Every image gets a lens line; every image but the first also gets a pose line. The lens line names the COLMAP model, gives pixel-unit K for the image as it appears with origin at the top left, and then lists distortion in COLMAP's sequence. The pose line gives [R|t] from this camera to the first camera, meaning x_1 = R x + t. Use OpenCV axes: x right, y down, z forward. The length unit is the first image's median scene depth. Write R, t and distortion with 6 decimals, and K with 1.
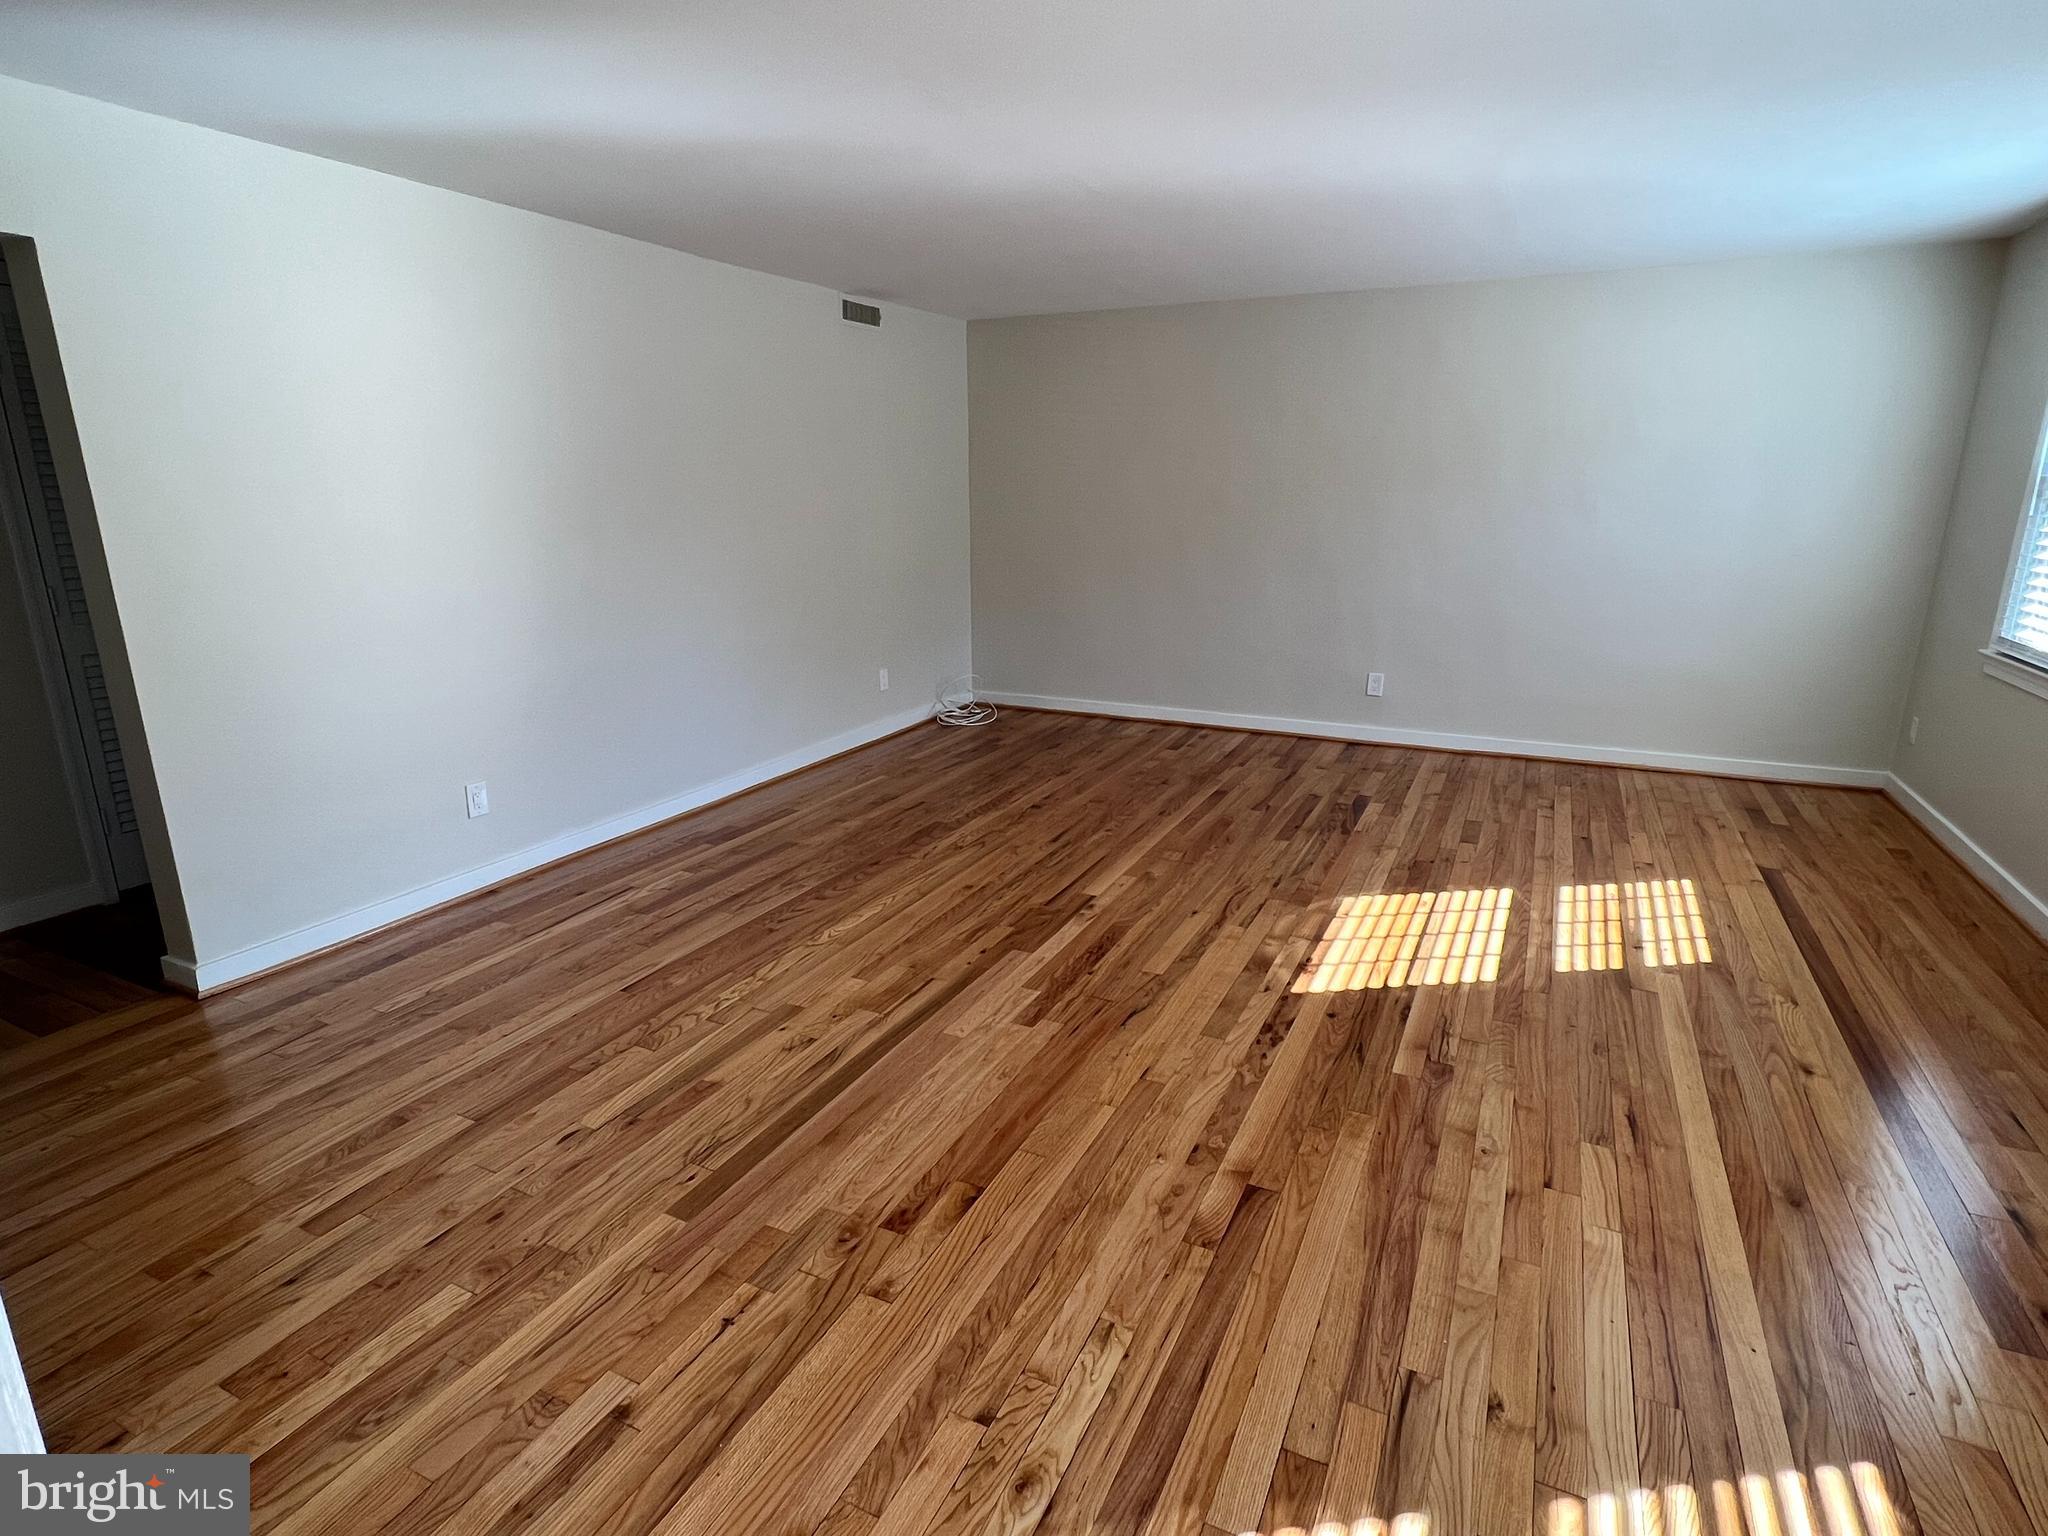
lens RADIAL K [[1066.1, 0, 1019.7], [0, 1066.1, 767.5], [0, 0, 1]] dist [-0.004872, 0.001710]
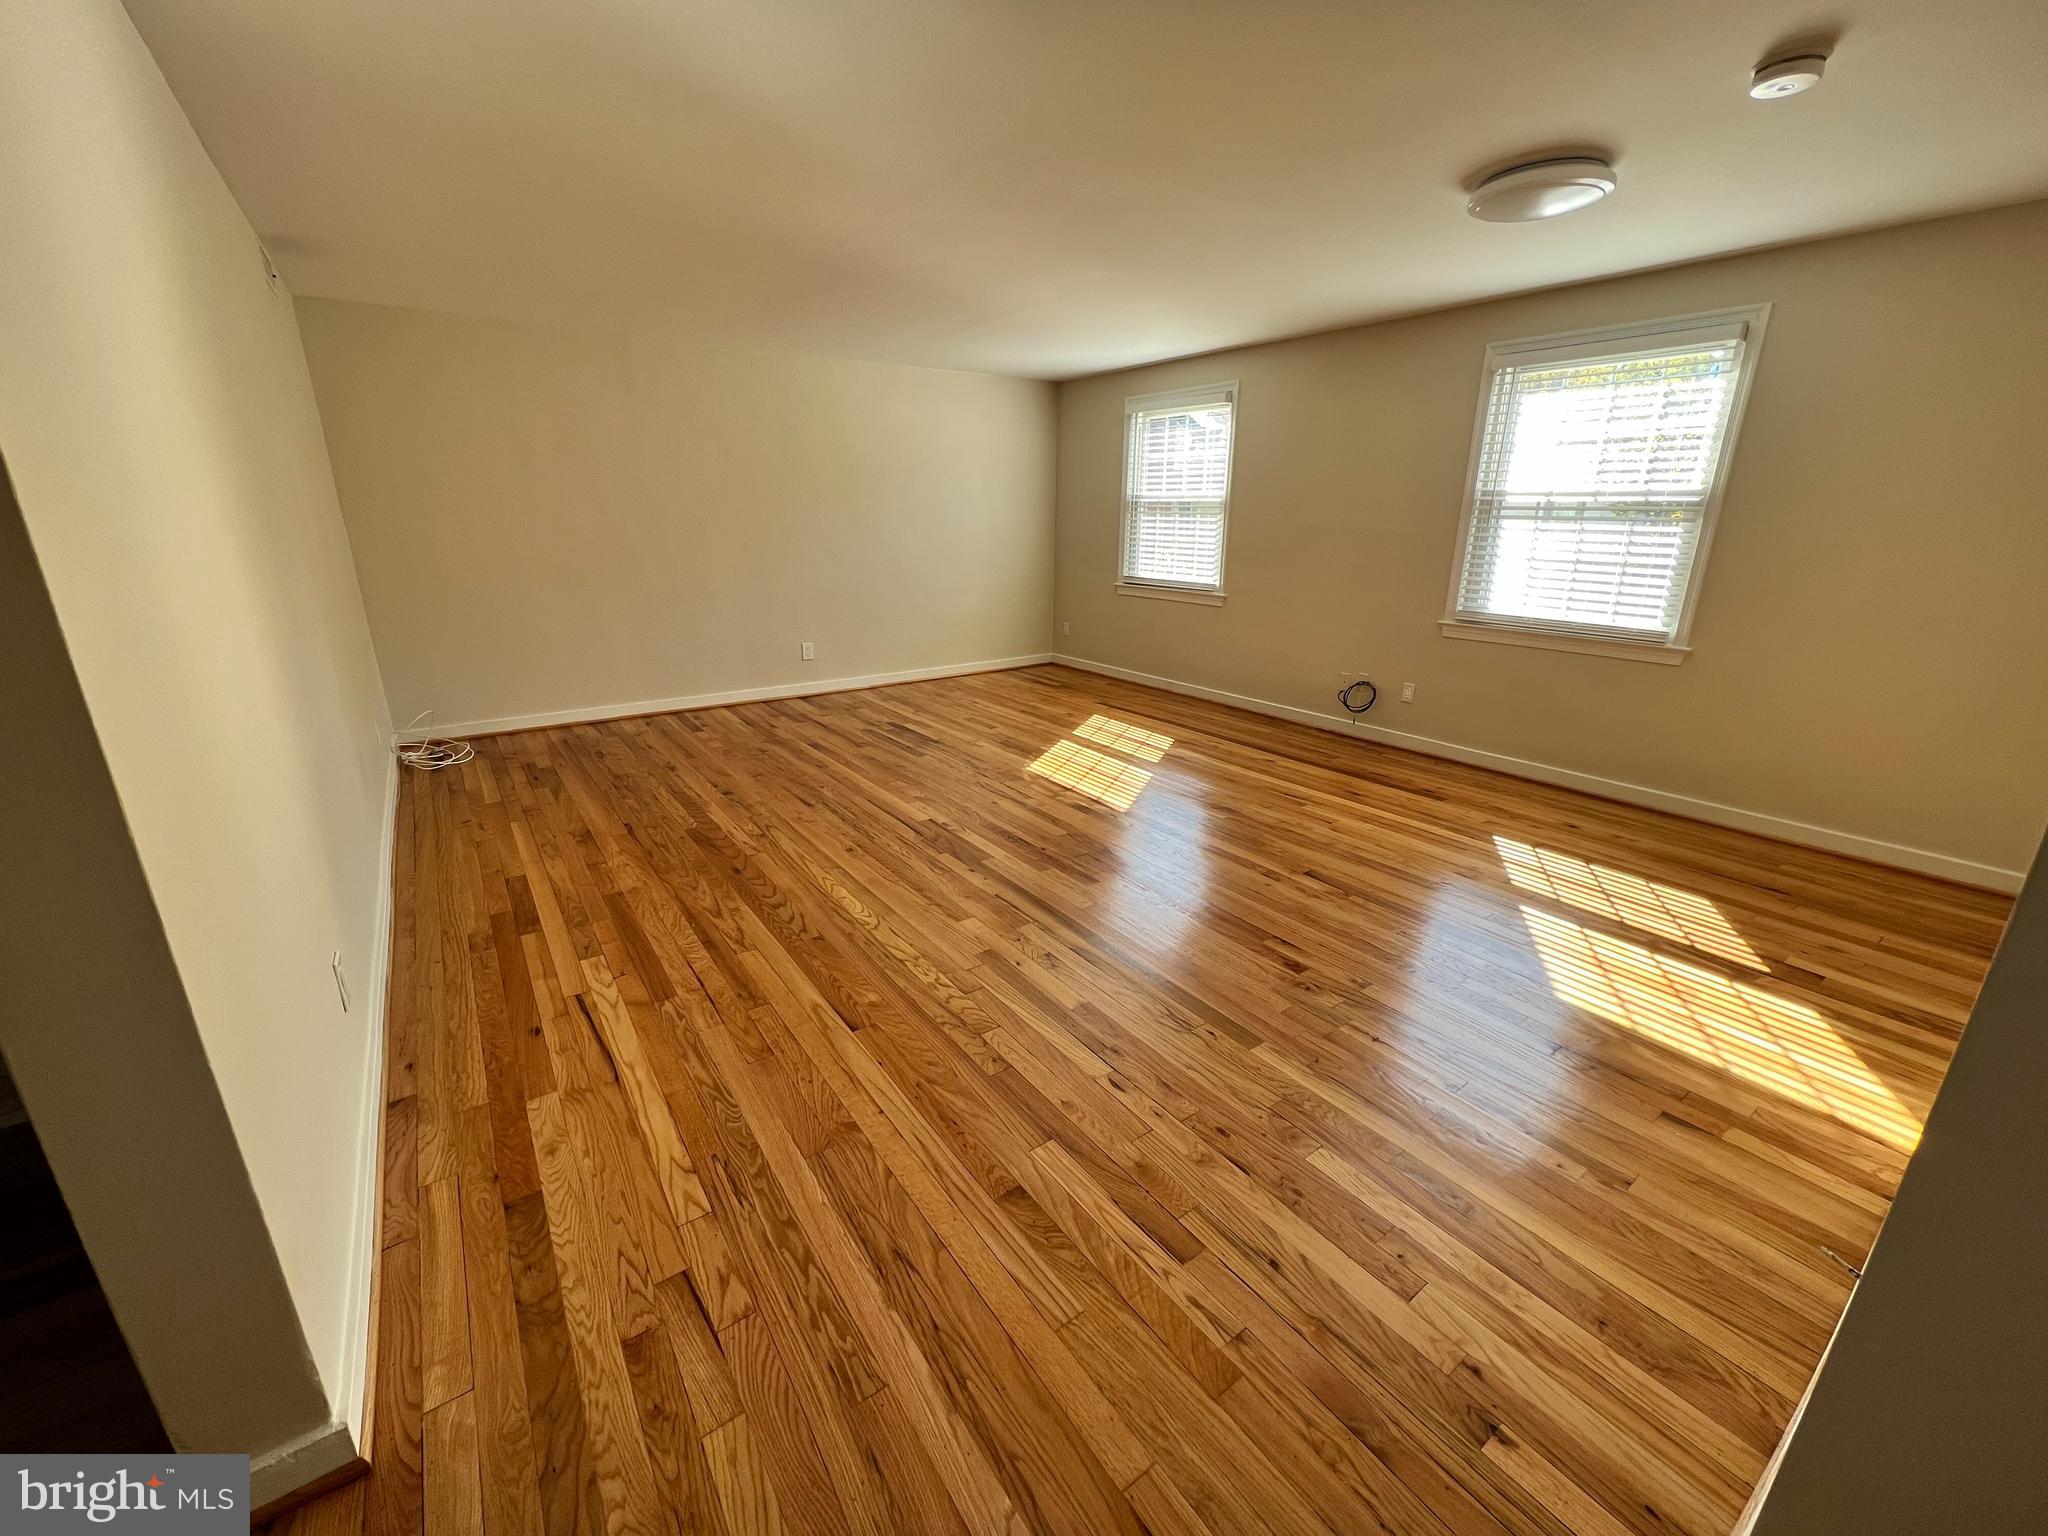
lens RADIAL K [[815.8, 0, 1030.4], [0, 815.8, 761.9], [0, 0, 1]] dist [-0.002695, 0.000033]
pose [[0.466661, -0.256118, 0.846541, -0.722822], [0.219739, 0.960716, 0.169529, -0.090880], [-0.856704, 0.106906, 0.504608, 0.406120]]
